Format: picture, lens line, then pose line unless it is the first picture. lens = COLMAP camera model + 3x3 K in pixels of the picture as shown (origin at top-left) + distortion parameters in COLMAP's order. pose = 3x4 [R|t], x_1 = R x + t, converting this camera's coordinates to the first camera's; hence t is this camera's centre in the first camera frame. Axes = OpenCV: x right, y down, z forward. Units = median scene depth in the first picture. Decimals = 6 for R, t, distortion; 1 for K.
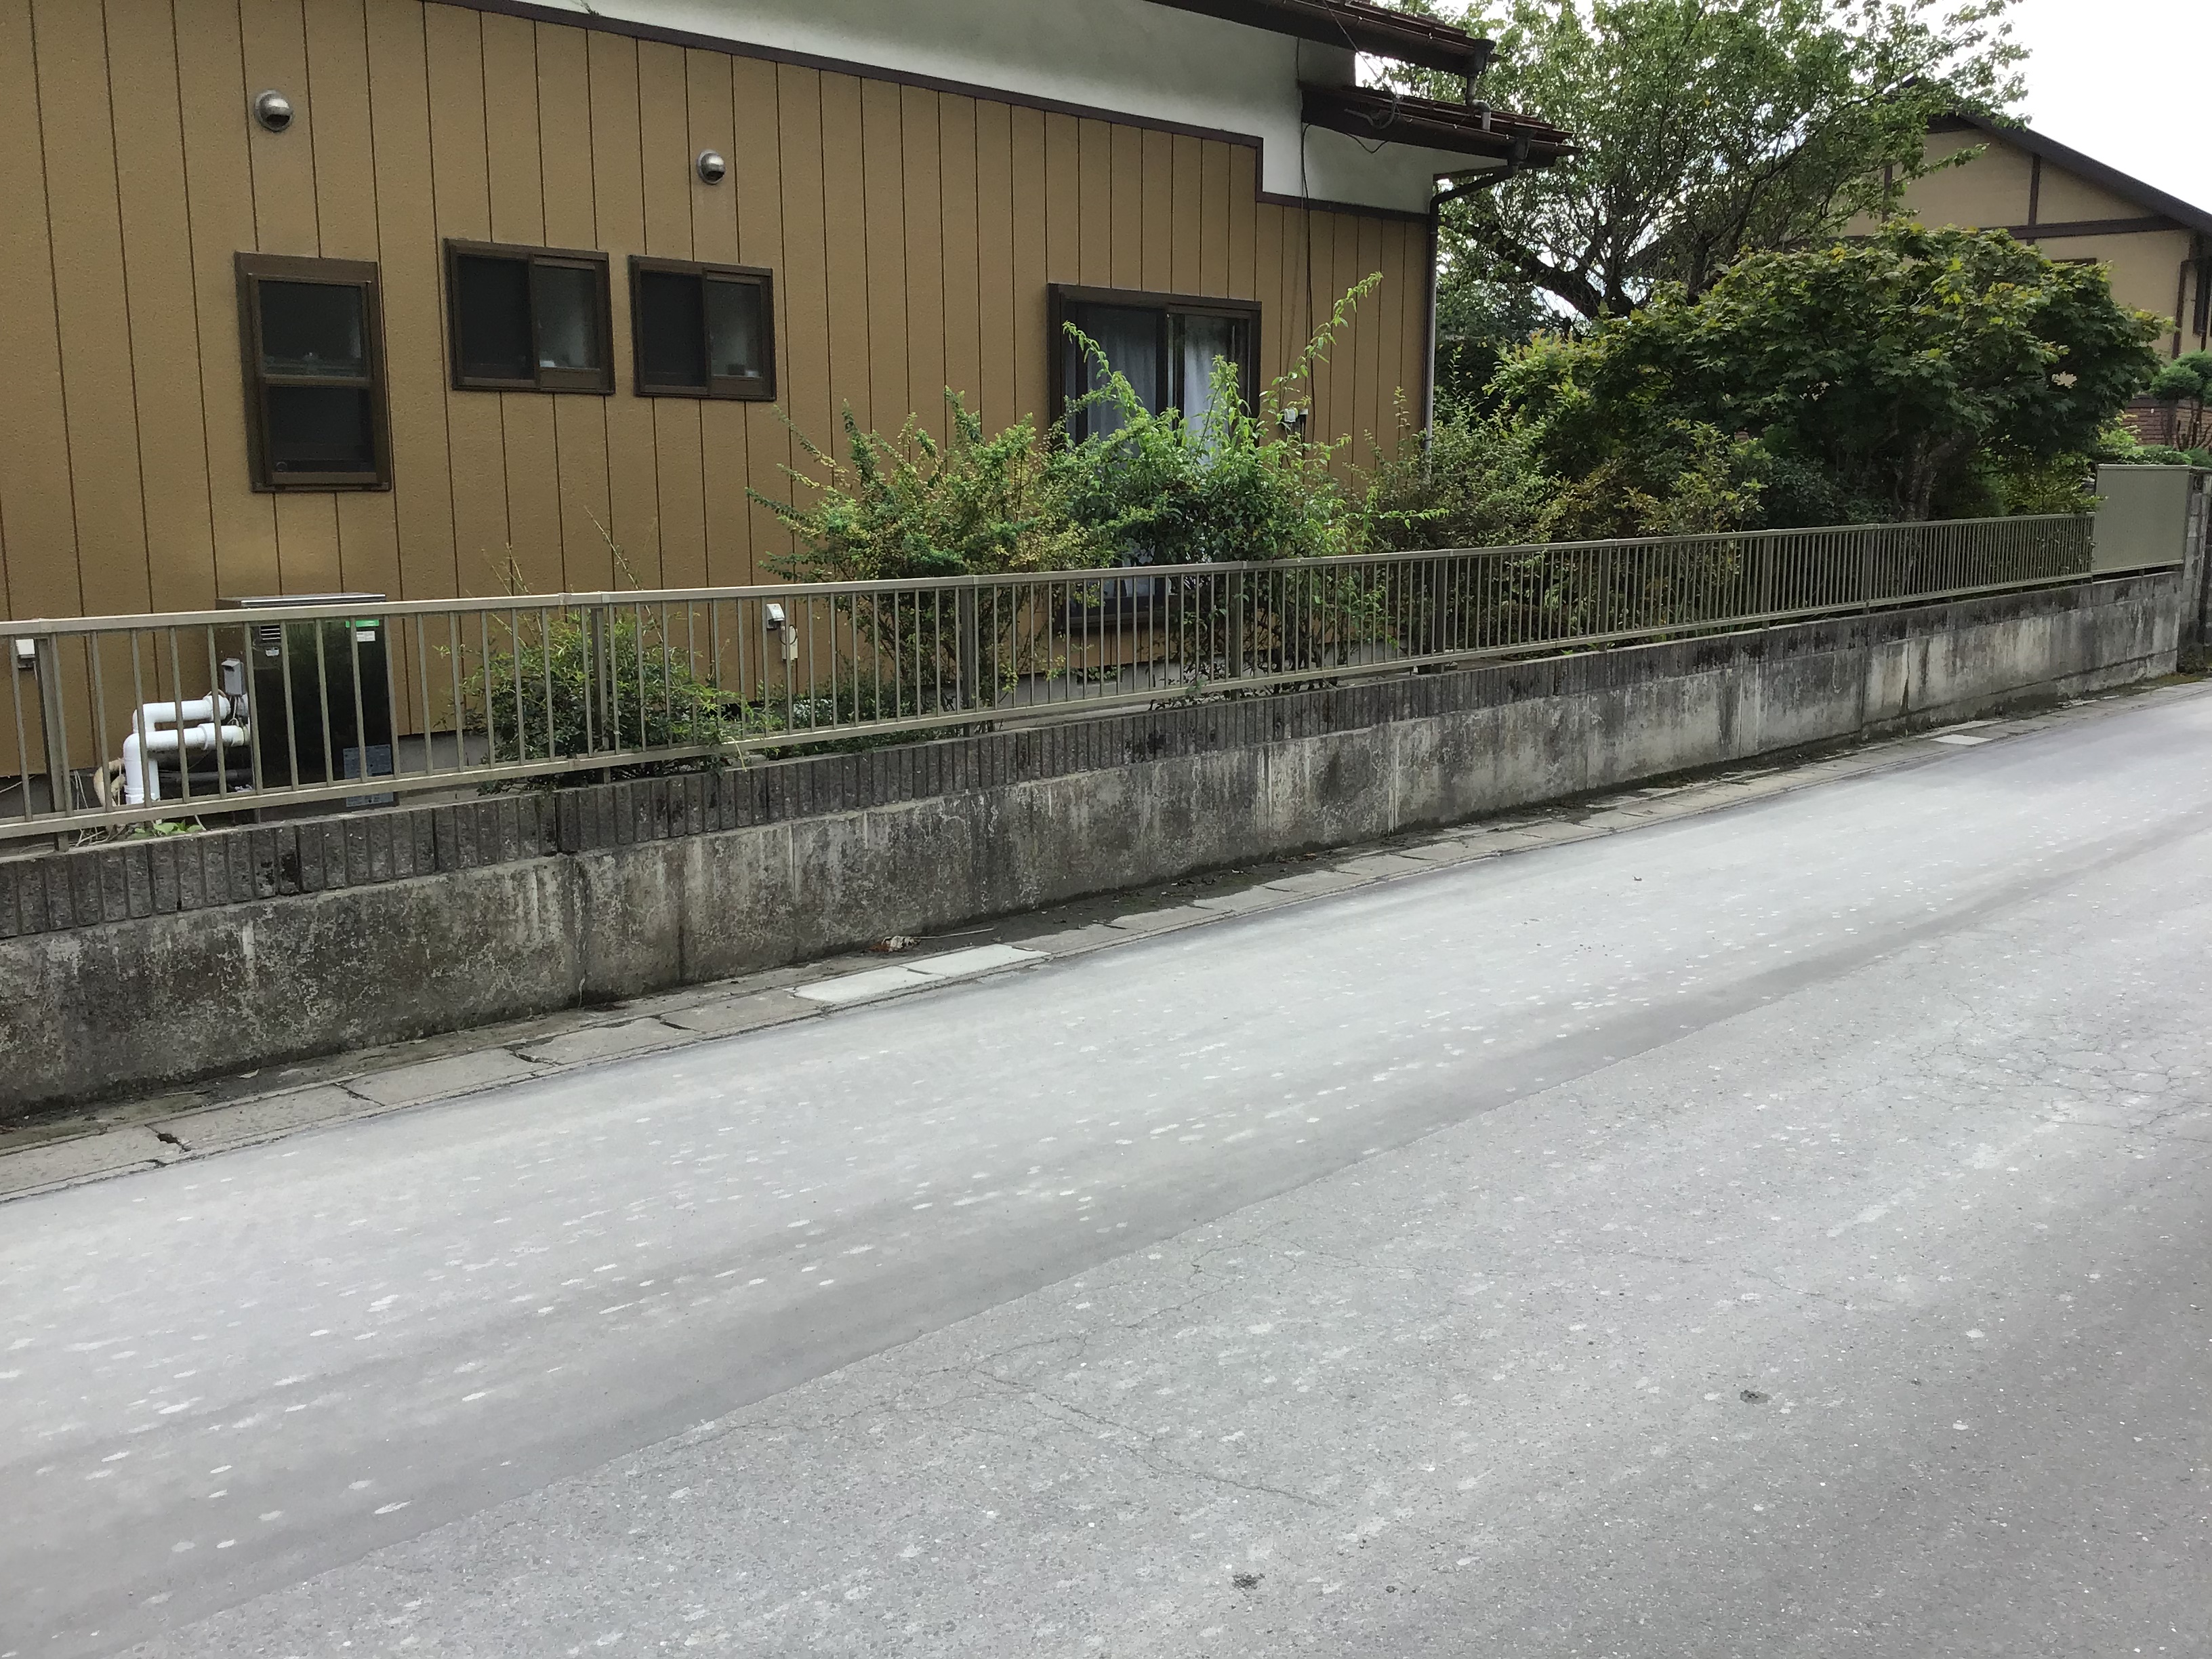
lens RADIAL K [[2011.7, 0, 1101.4], [0, 2011.7, 822.4], [0, 0, 1]] dist [0.115630, -0.221147]
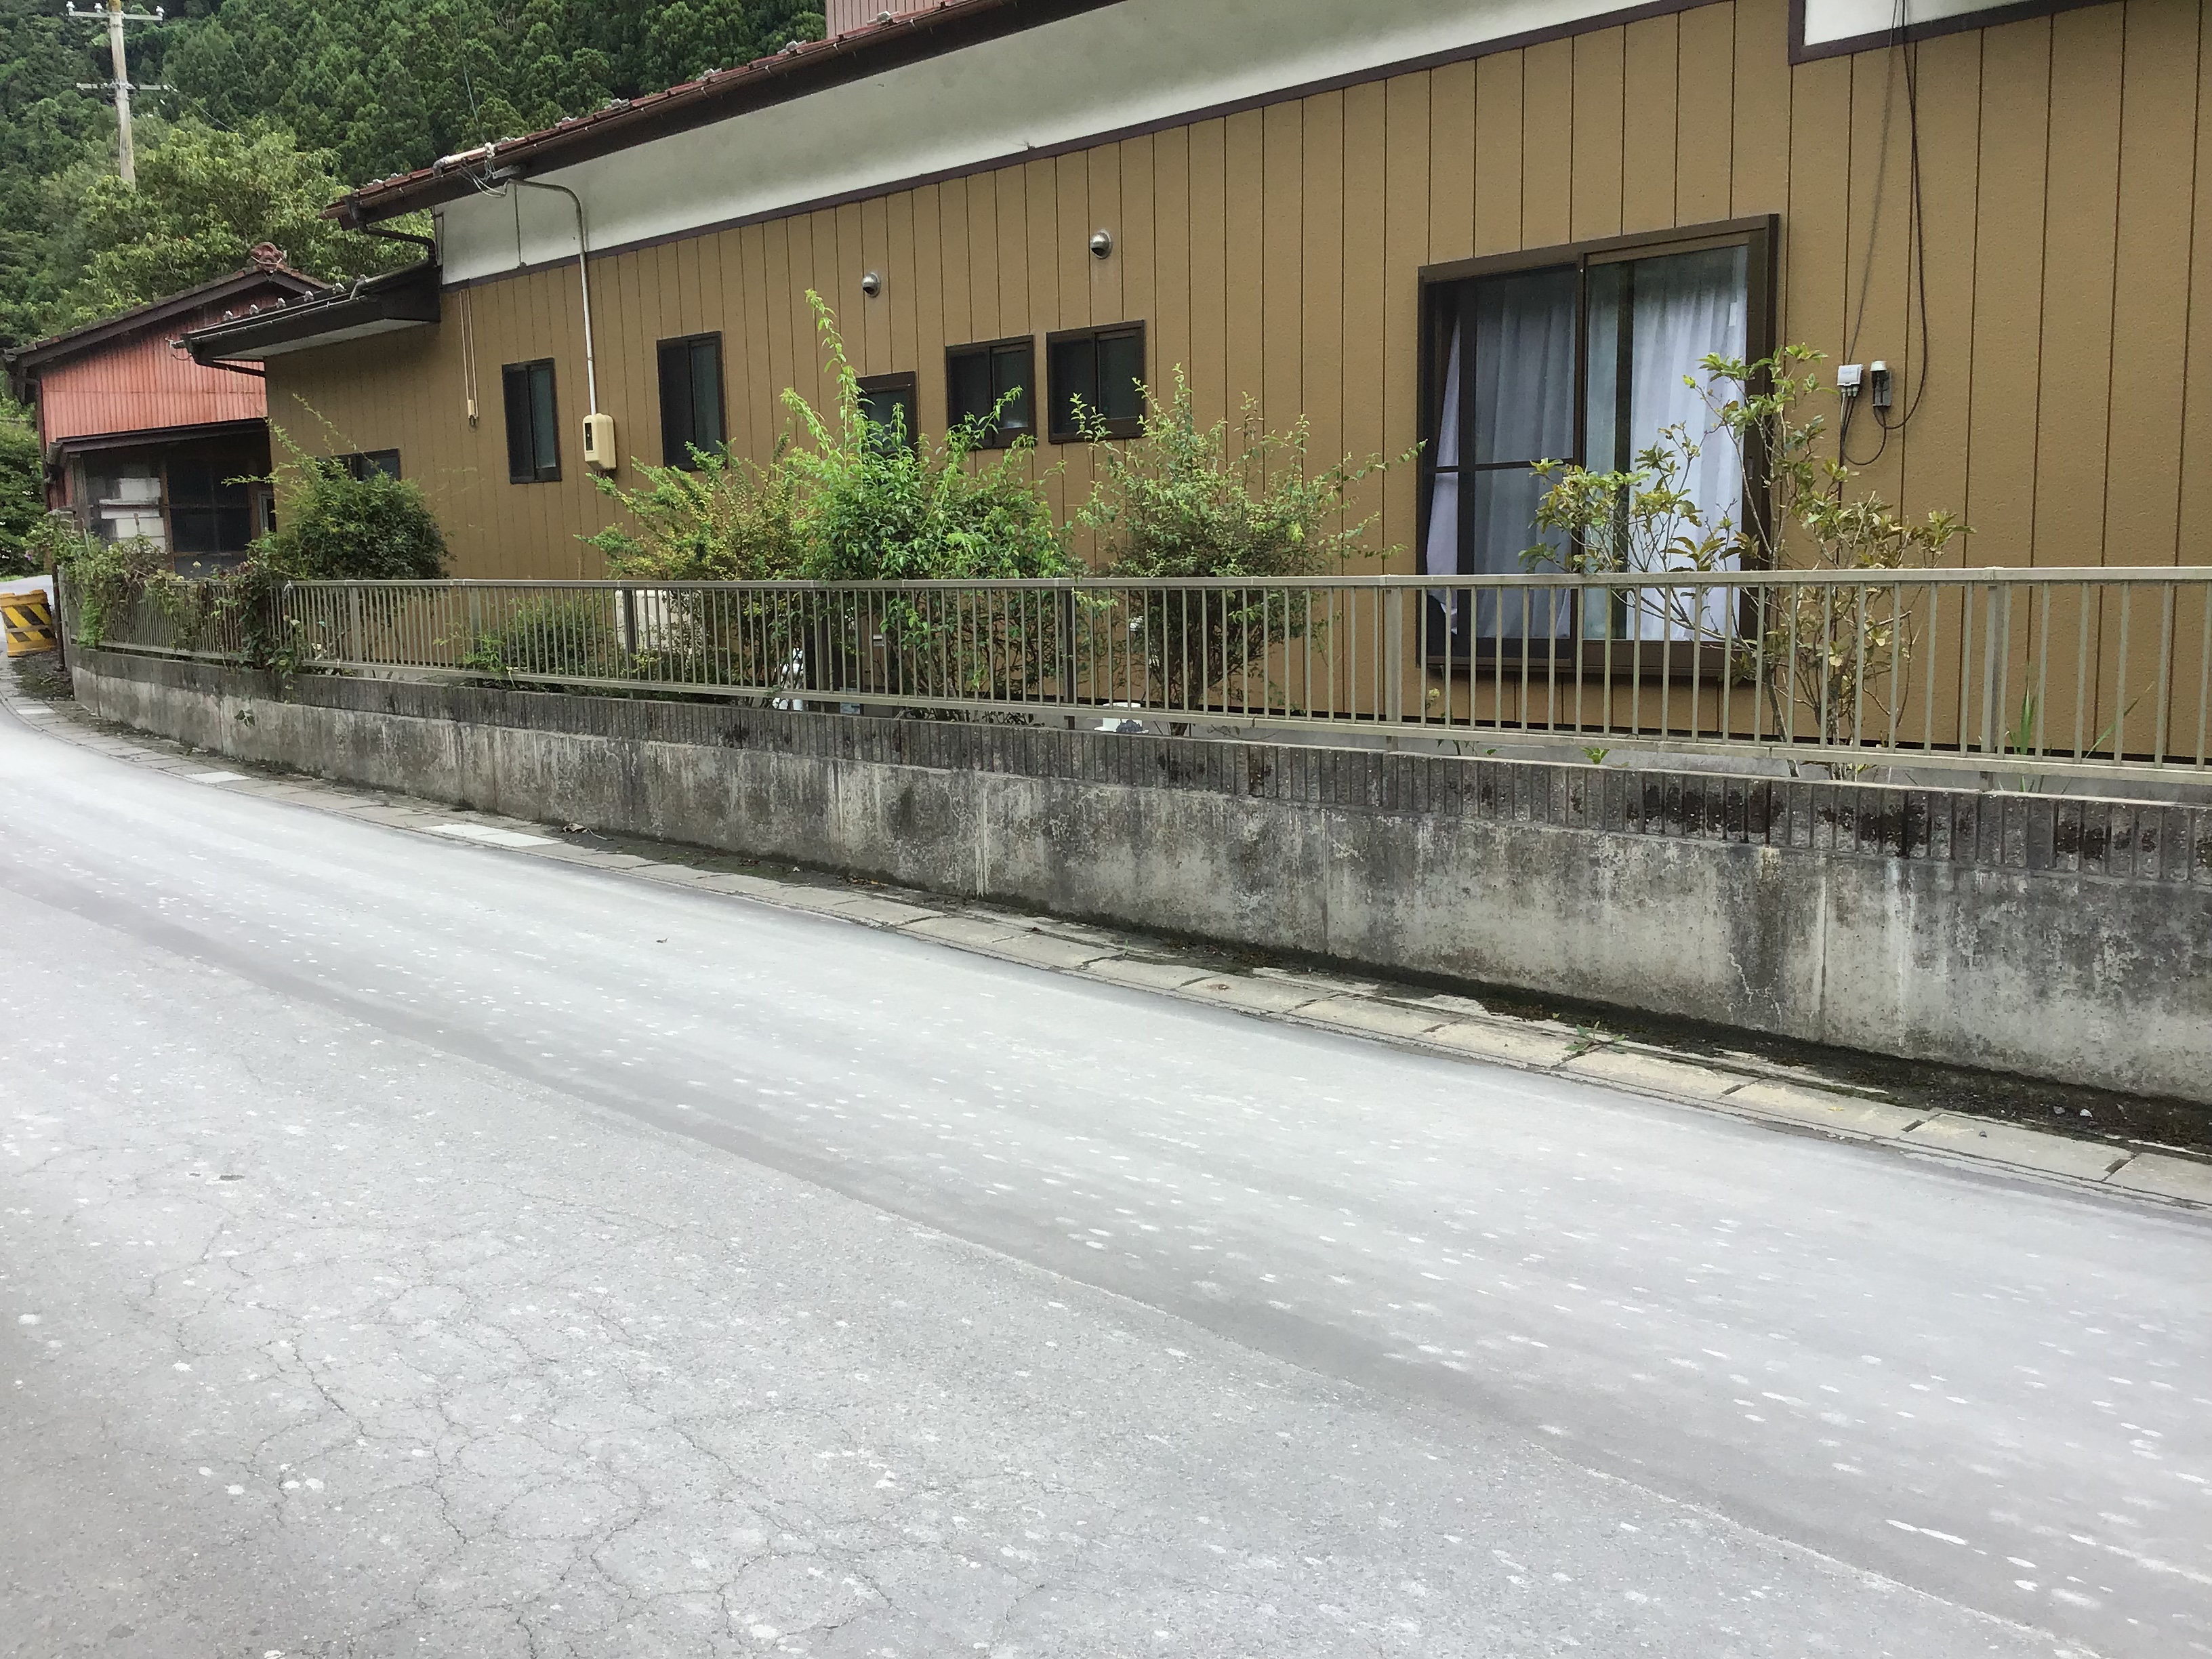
lens RADIAL K [[2011.7, 0, 1101.4], [0, 2011.7, 822.4], [0, 0, 1]] dist [0.115630, -0.221147]
pose [[-0.049240, 0.137898, -0.989222, 1.022169], [-0.148417, 0.978417, 0.143780, -0.163306], [0.987698, 0.153897, -0.027711, 1.088535]]
